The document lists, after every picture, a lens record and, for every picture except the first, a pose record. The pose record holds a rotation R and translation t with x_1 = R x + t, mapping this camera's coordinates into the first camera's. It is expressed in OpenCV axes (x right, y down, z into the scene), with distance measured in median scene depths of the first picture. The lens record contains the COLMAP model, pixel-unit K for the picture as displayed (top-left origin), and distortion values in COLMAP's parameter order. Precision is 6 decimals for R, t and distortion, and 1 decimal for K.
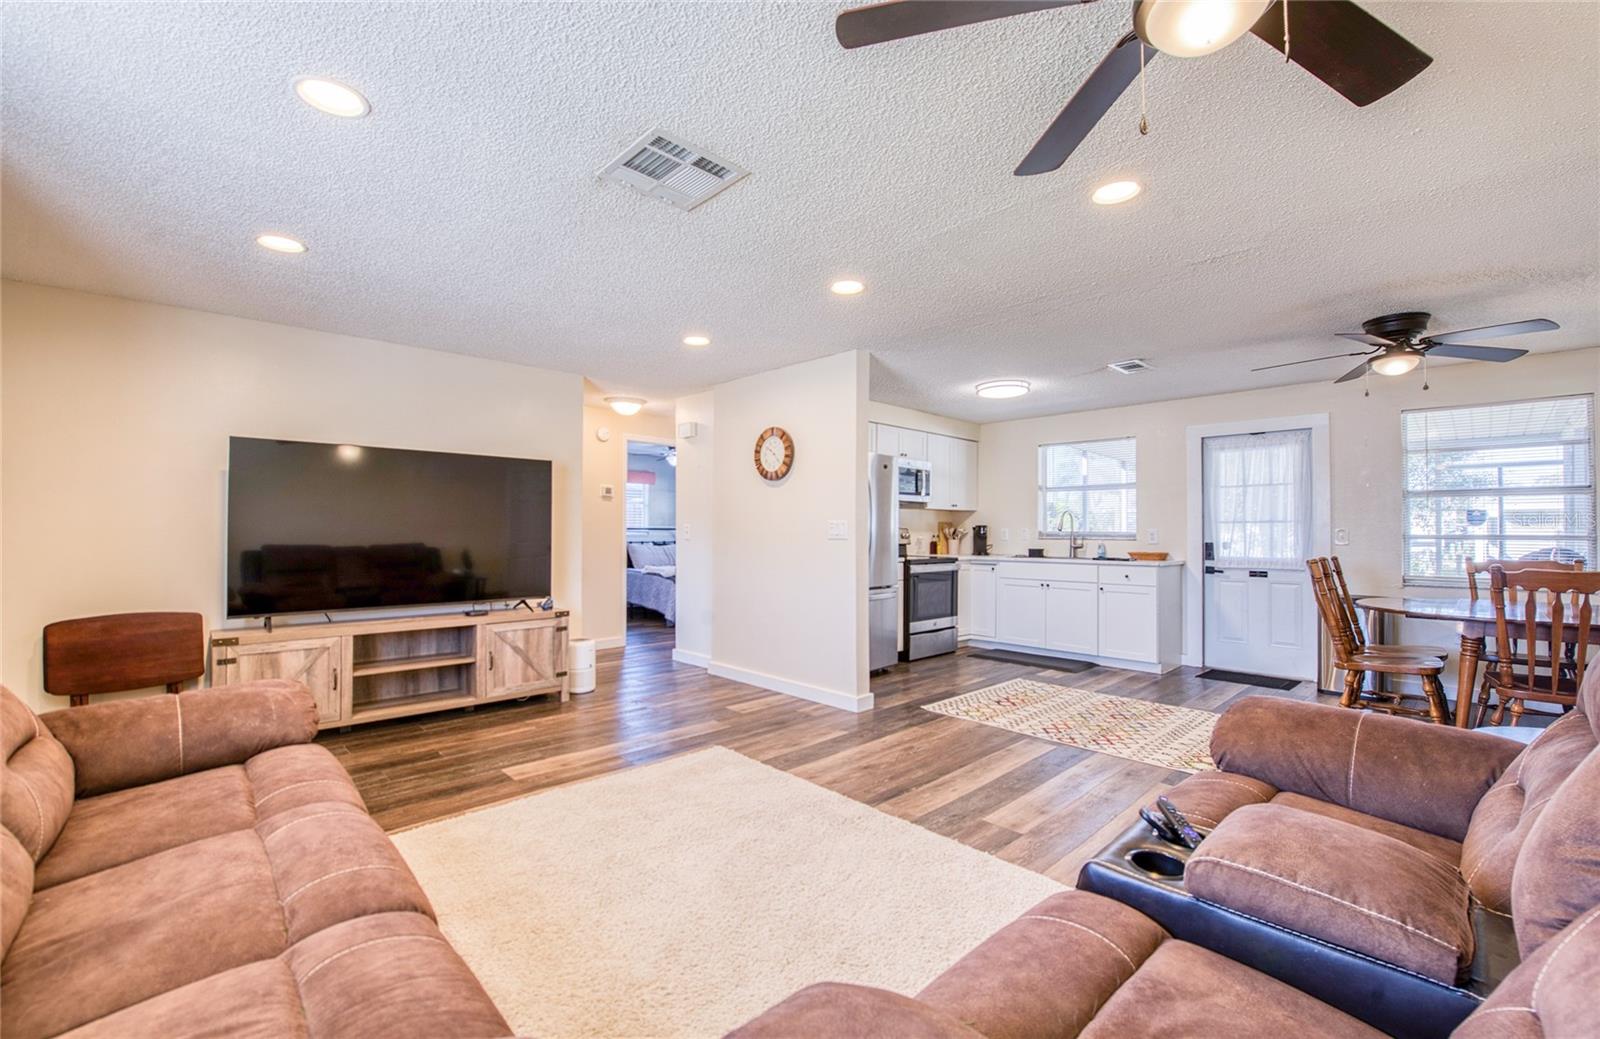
lens RADIAL K [[664.4, 0, 775.8], [0, 664.4, 526.6], [0, 0, 1]] dist [-0.016548, -0.000055]
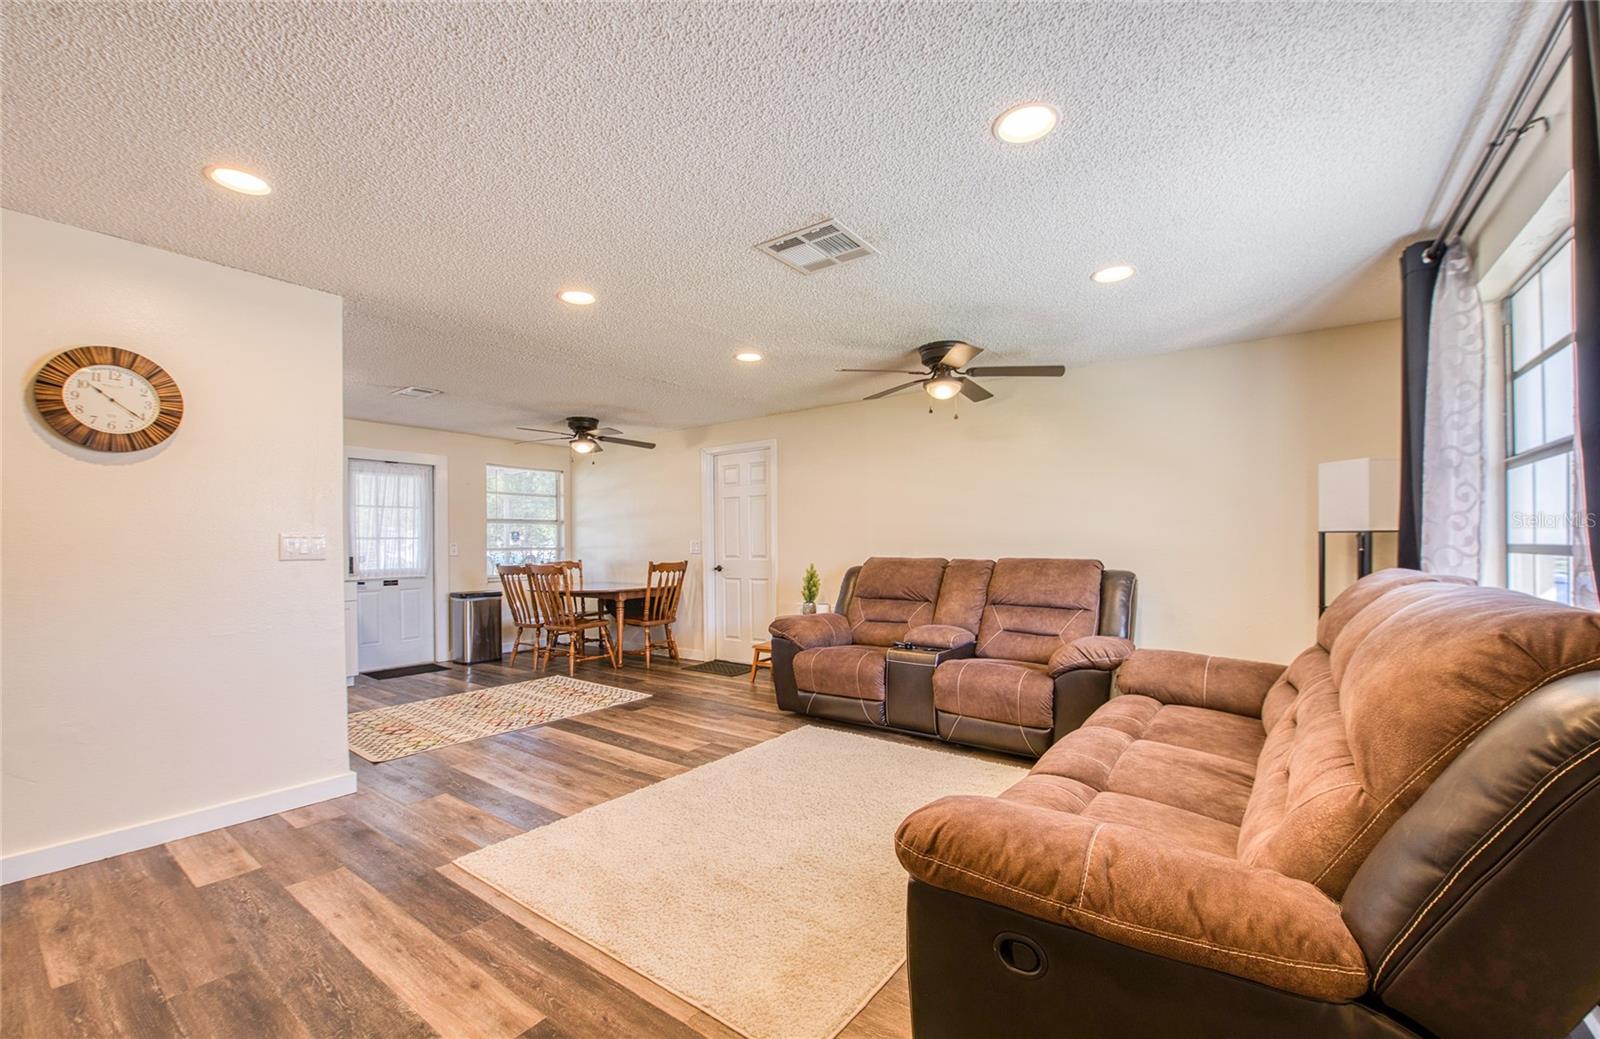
lens RADIAL K [[642.9, 0, 810.9], [0, 642.9, 540.8], [0, 0, 1]] dist [-0.017149, -0.000094]
pose [[-0.200031, 0.003880, 0.979782, -0.763081], [0.000630, 0.999992, -0.003832, 0.003935], [-0.979789, -0.000149, -0.200032, 0.729291]]
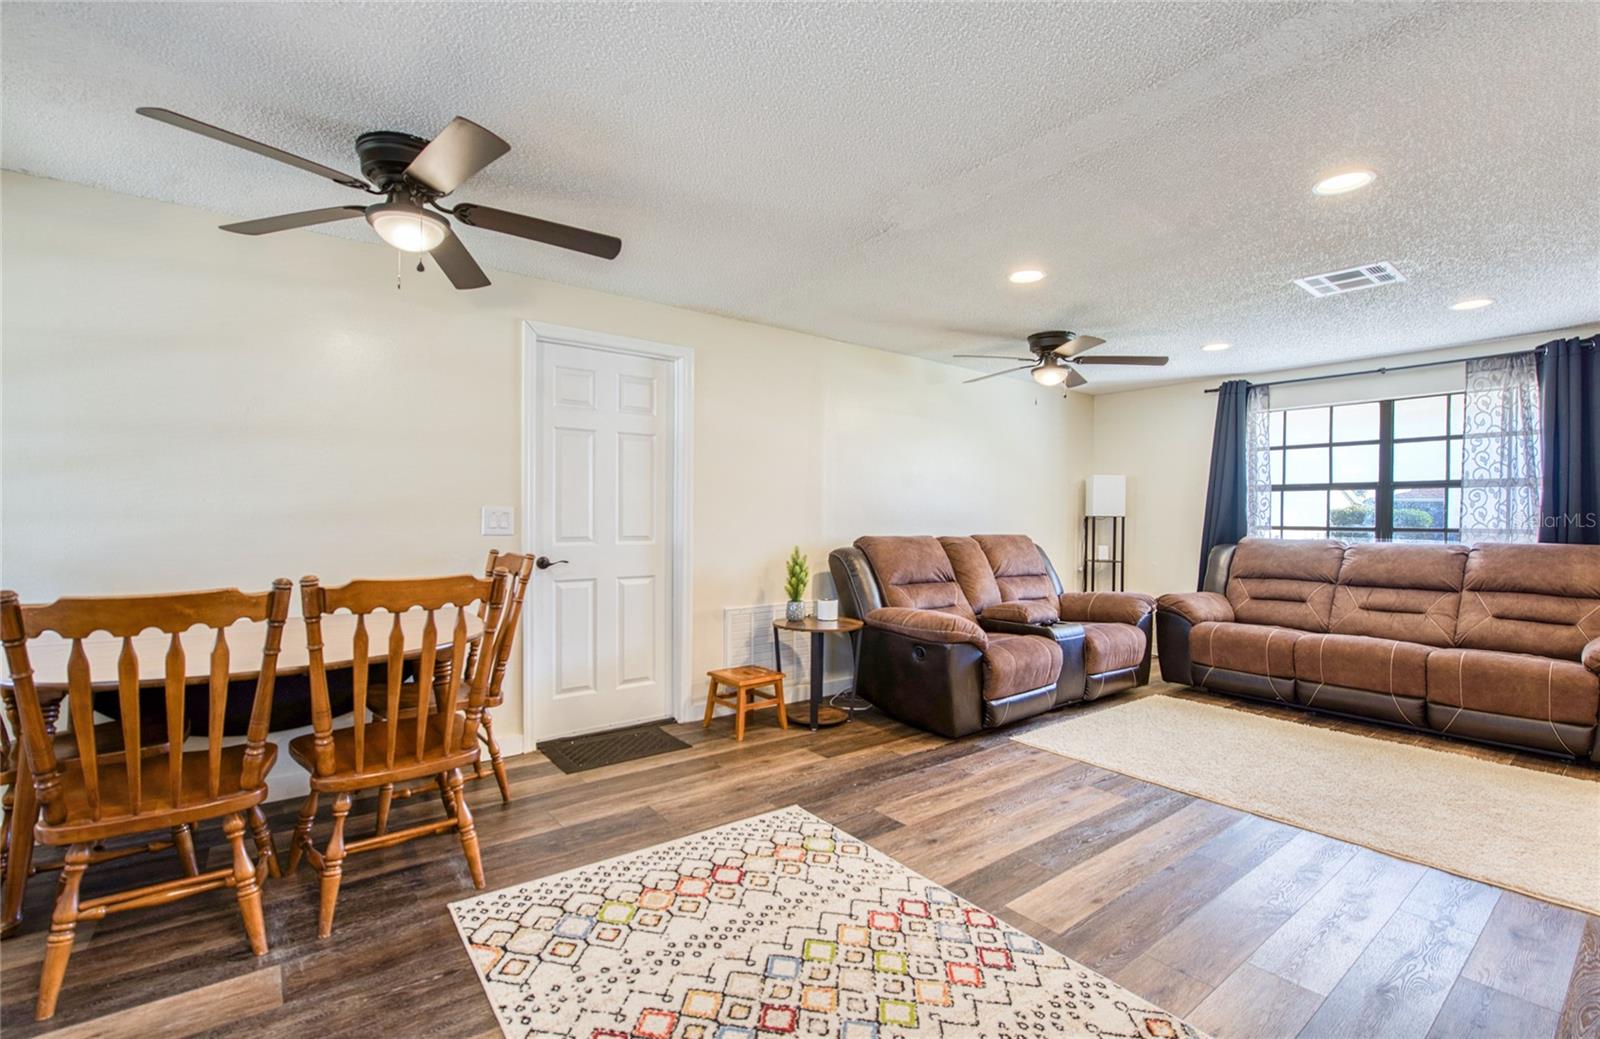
lens RADIAL K [[692.8, 0, 800.0], [0, 692.8, 519.5], [0, 0, 1]] dist [0.000959, -0.005546]
pose [[-0.995805, -0.013703, 0.090474, 0.525587], [-0.013998, 0.999899, -0.002627, 0.009657], [-0.090428, -0.003883, -0.995895, 1.529116]]
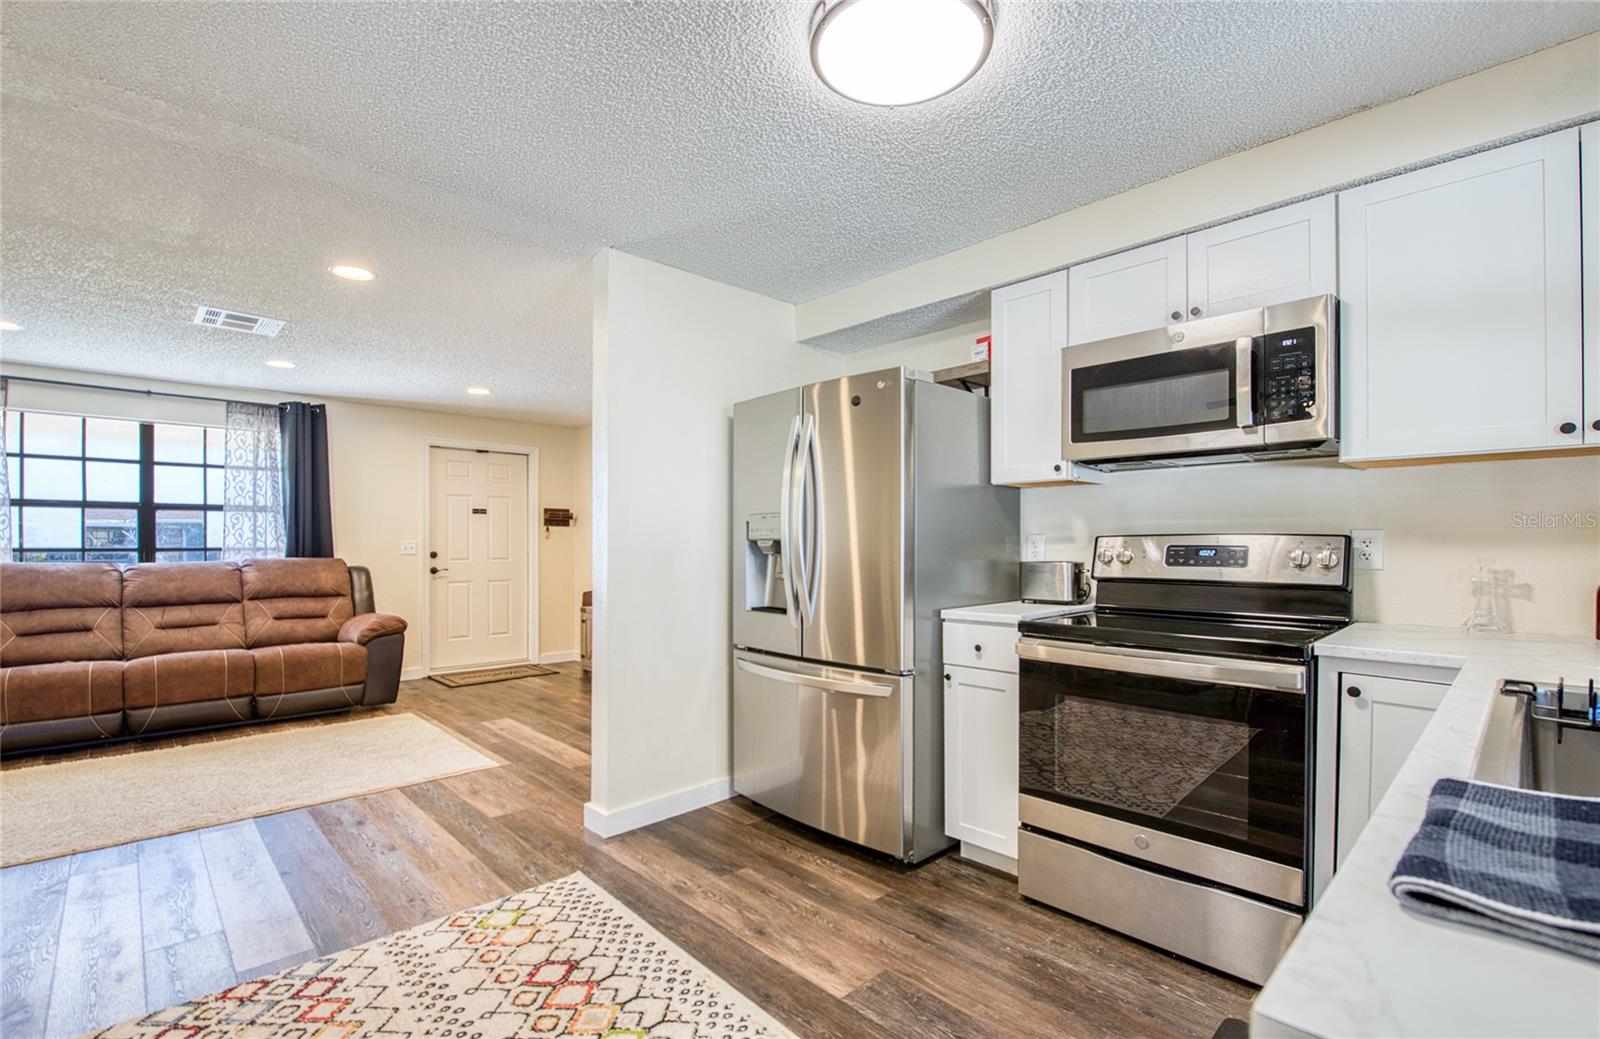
lens RADIAL K [[719.4, 0, 806.0], [0, 719.4, 549.0], [0, 0, 1]] dist [-0.001215, -0.007356]
pose [[0.016406, 0.003771, -0.999858, 0.931829], [0.005605, 0.999977, 0.003864, 0.010093], [0.999850, -0.005667, 0.016384, 1.362058]]
